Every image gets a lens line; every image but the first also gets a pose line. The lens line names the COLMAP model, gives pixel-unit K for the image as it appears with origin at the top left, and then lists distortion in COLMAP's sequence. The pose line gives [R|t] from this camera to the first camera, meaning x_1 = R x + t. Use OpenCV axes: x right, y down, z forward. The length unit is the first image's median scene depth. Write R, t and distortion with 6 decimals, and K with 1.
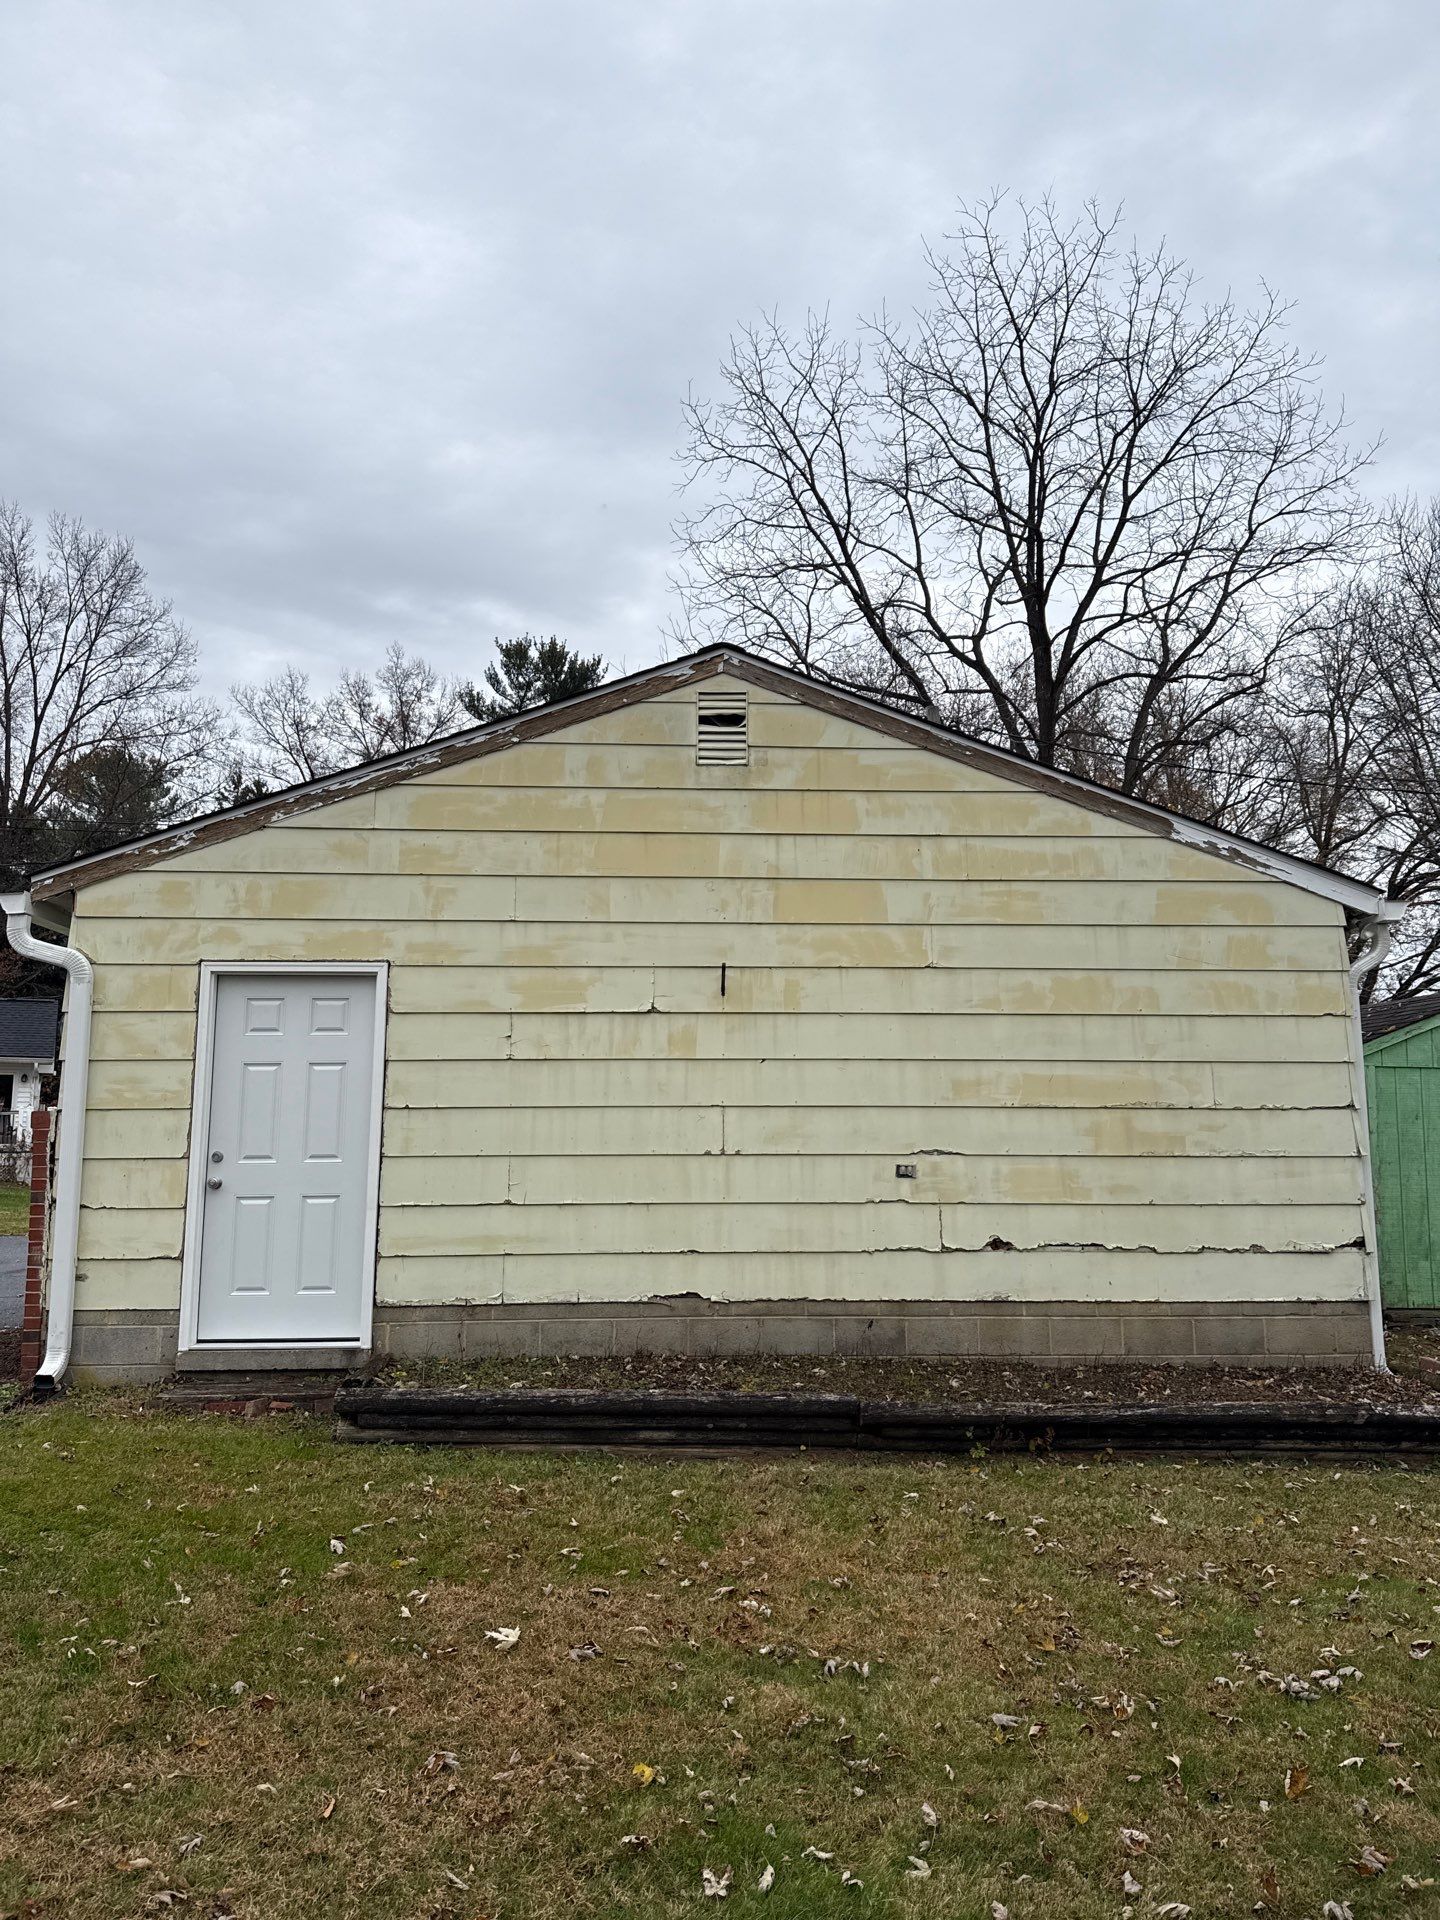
lens RADIAL K [[1341.4, 0, 725.3], [0, 1341.4, 965.1], [0, 0, 1]] dist [0.132502, -0.216344]
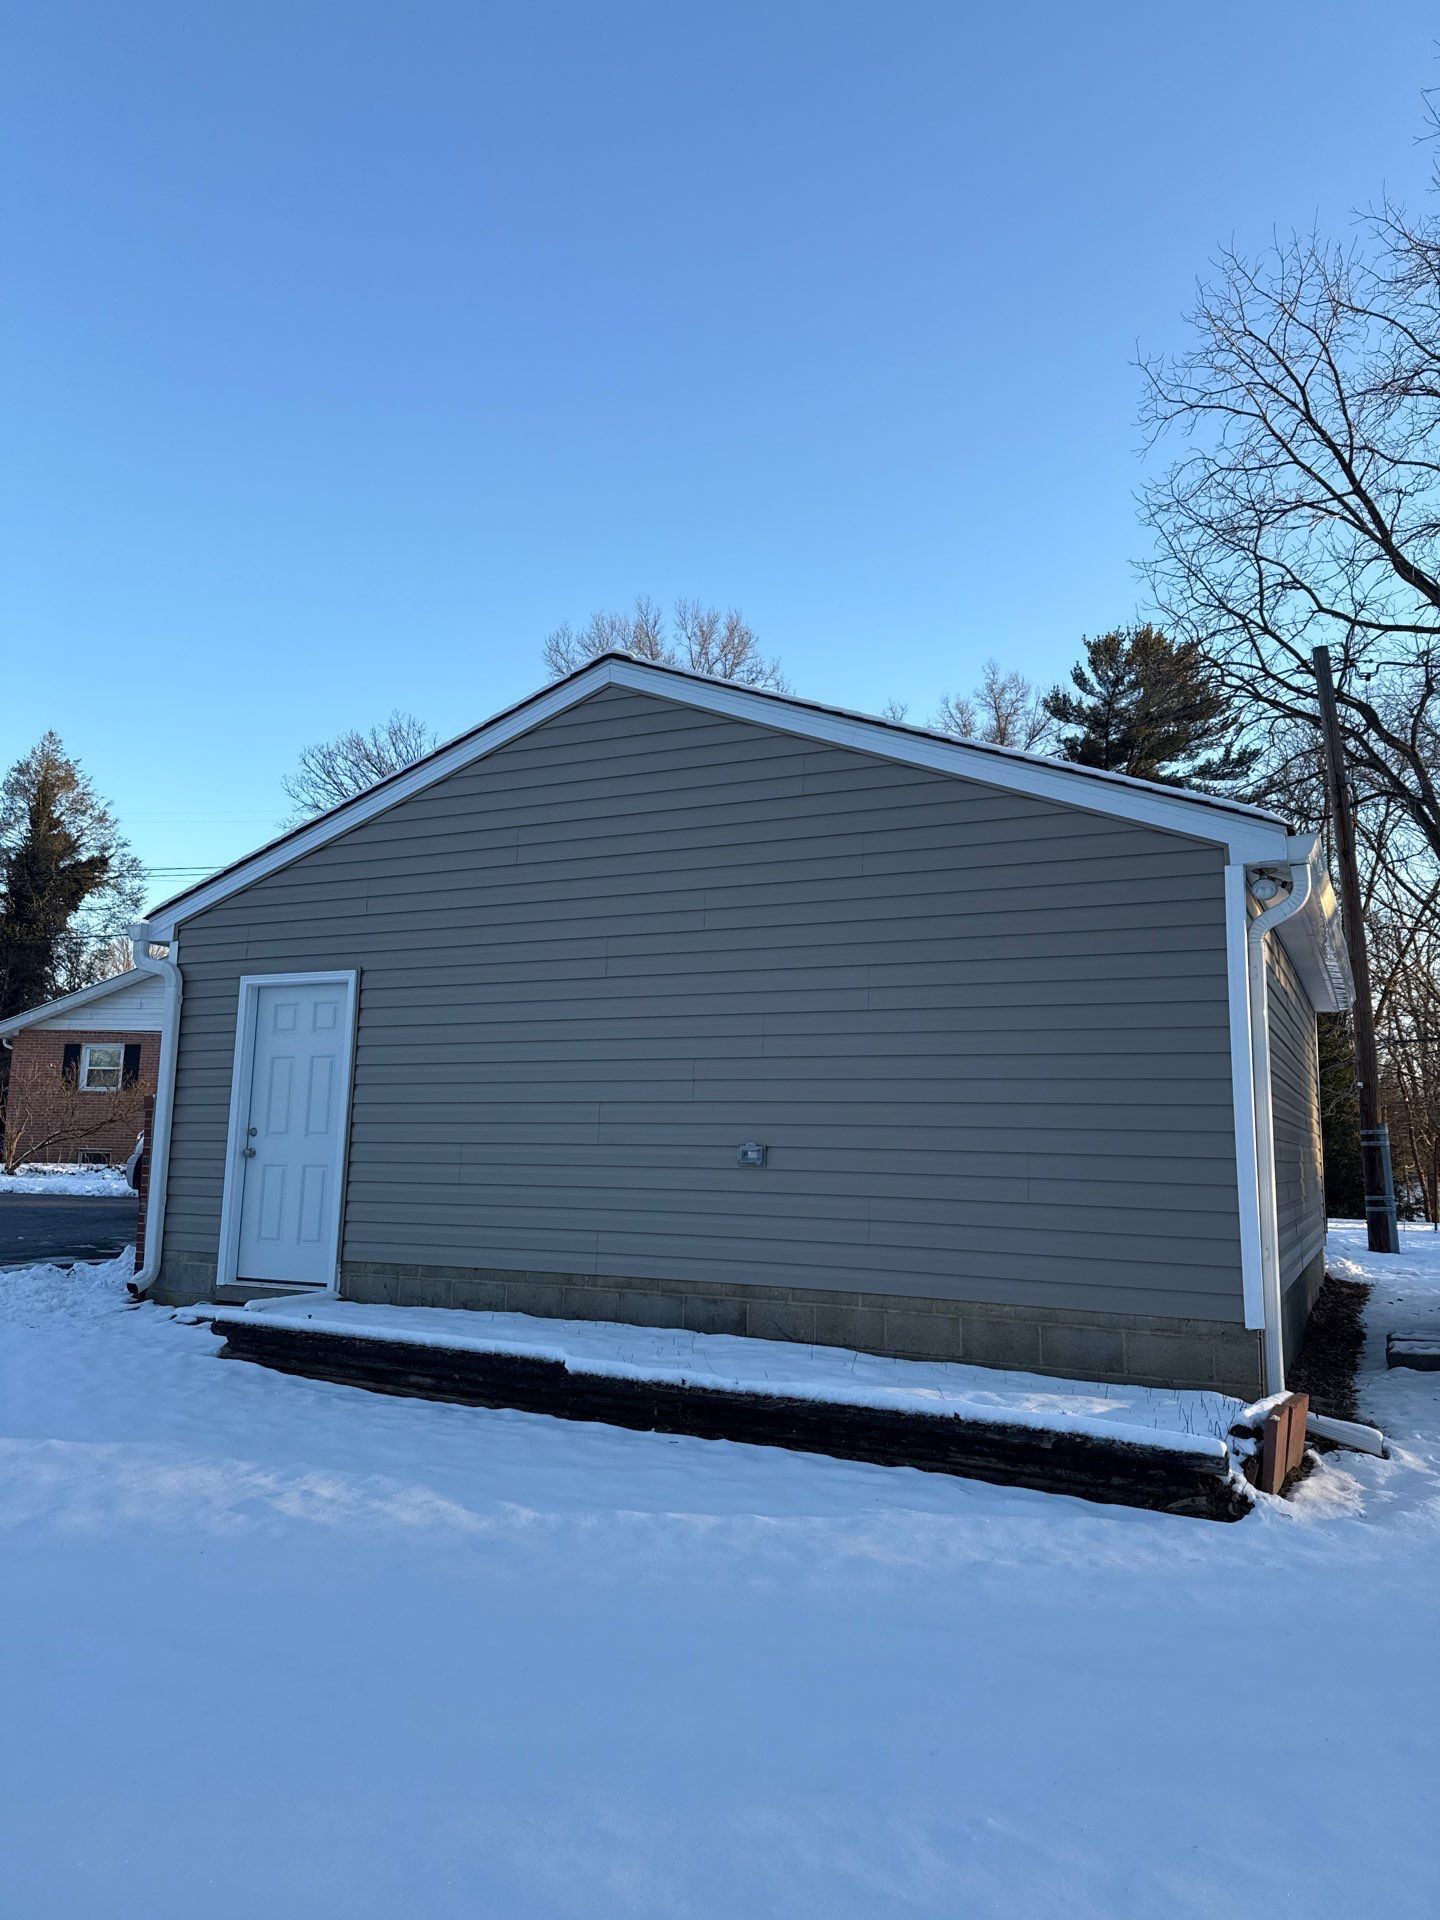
lens RADIAL K [[1339.6, 0, 720.0], [0, 1339.6, 960.0], [0, 0, 1]] dist [0.170208, -0.320242]
pose [[0.868016, -0.052684, -0.493733, 0.154481], [0.046540, 0.998610, -0.024737, 0.008232], [0.494350, -0.001507, 0.869262, 0.030609]]
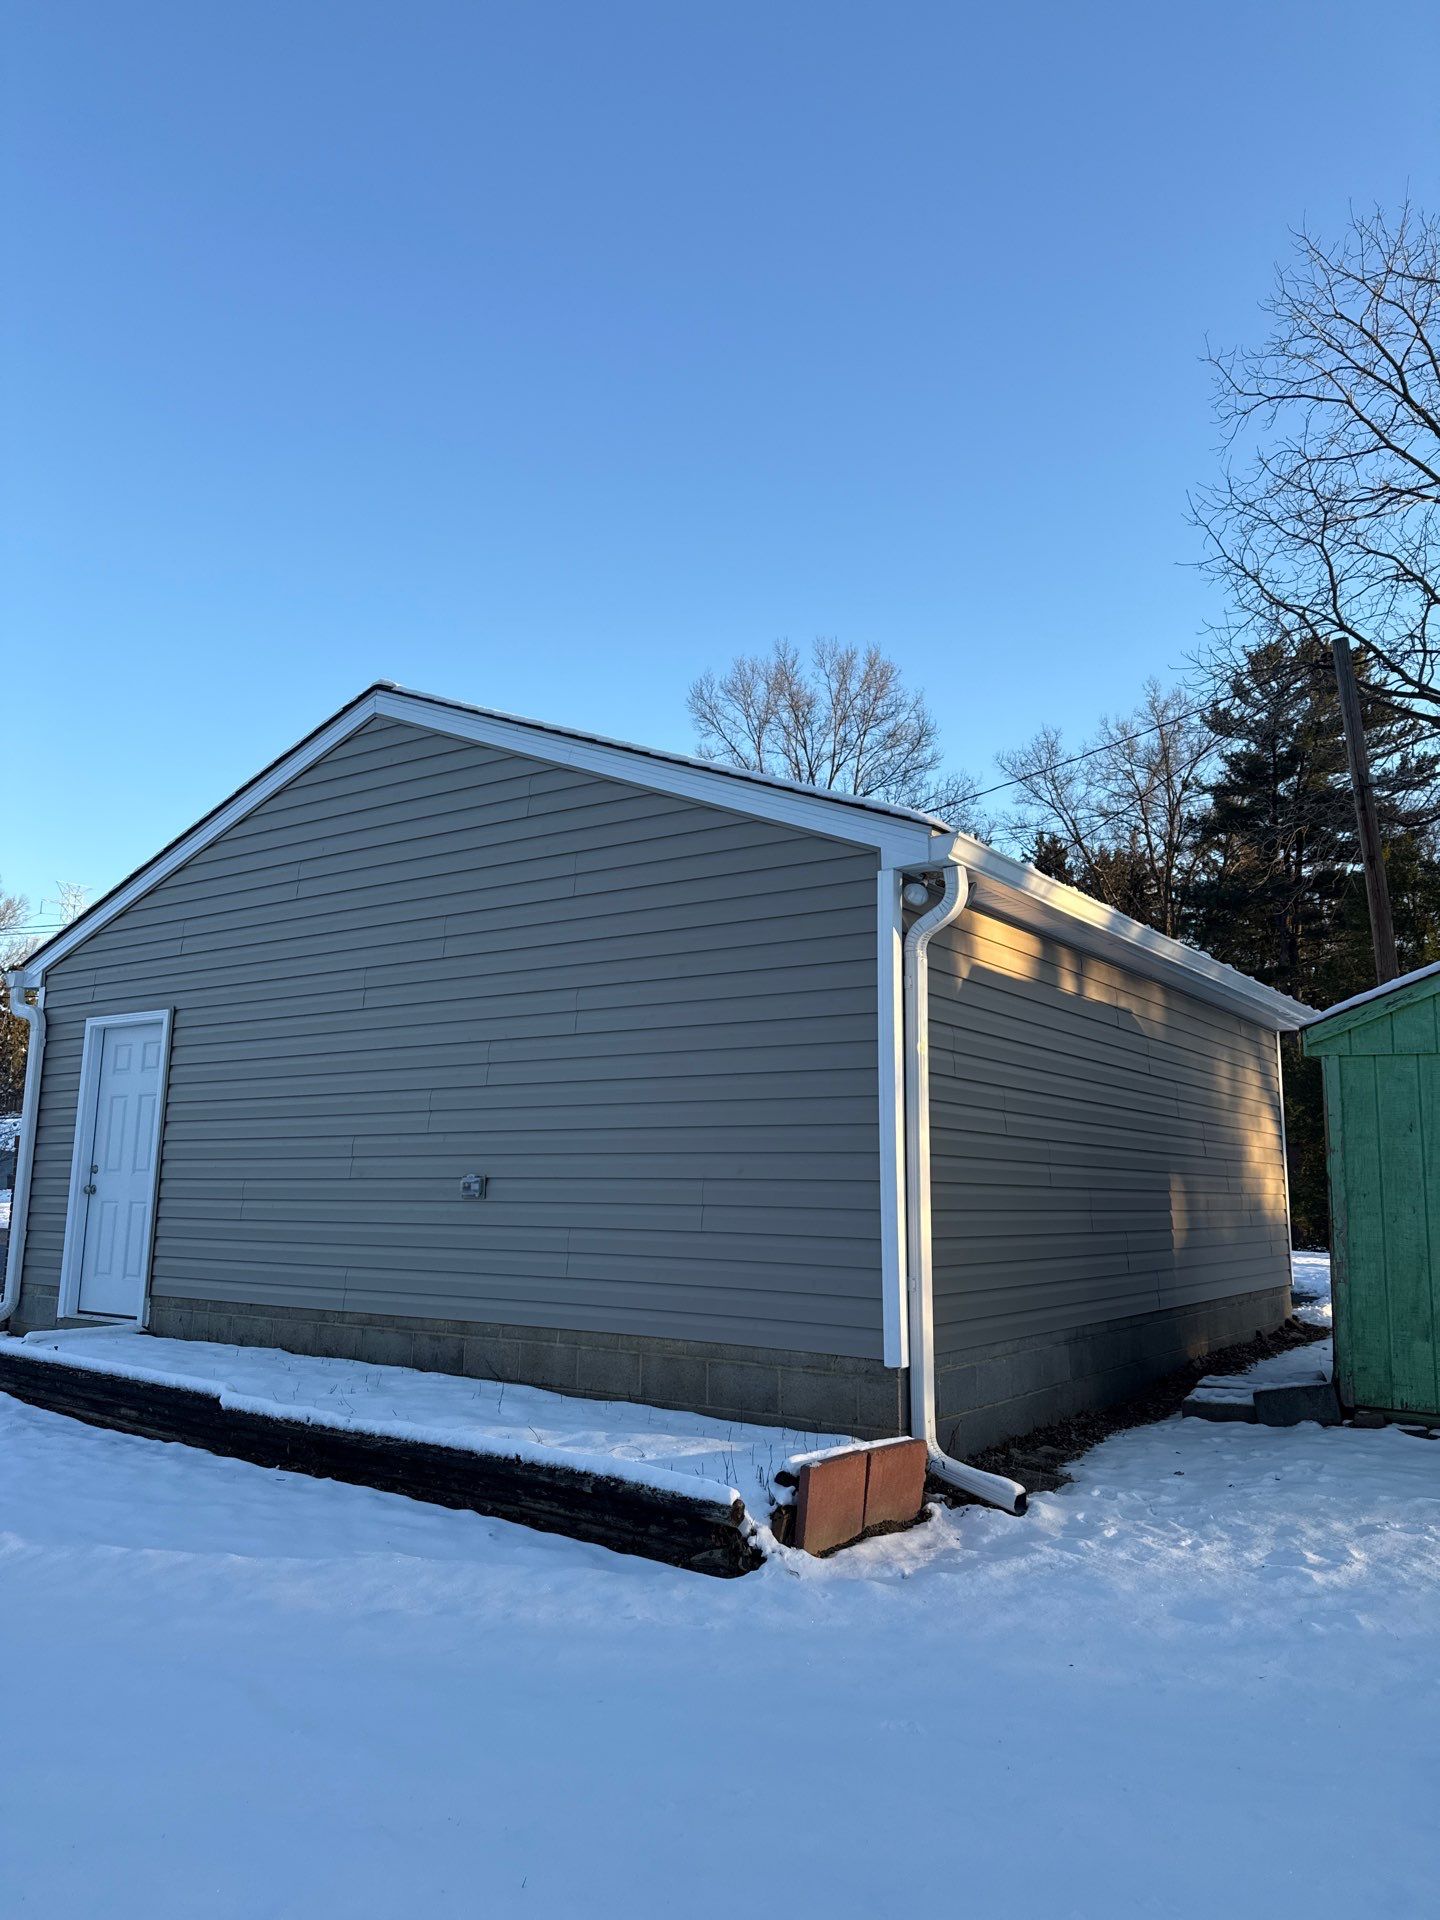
lens RADIAL K [[1341.4, 0, 725.3], [0, 1341.4, 965.1], [0, 0, 1]] dist [0.132502, -0.216344]
pose [[0.781469, -0.091499, -0.617199, 0.224542], [0.068994, 0.995795, -0.060269, 0.016502], [0.620118, 0.004515, 0.784496, 0.087459]]
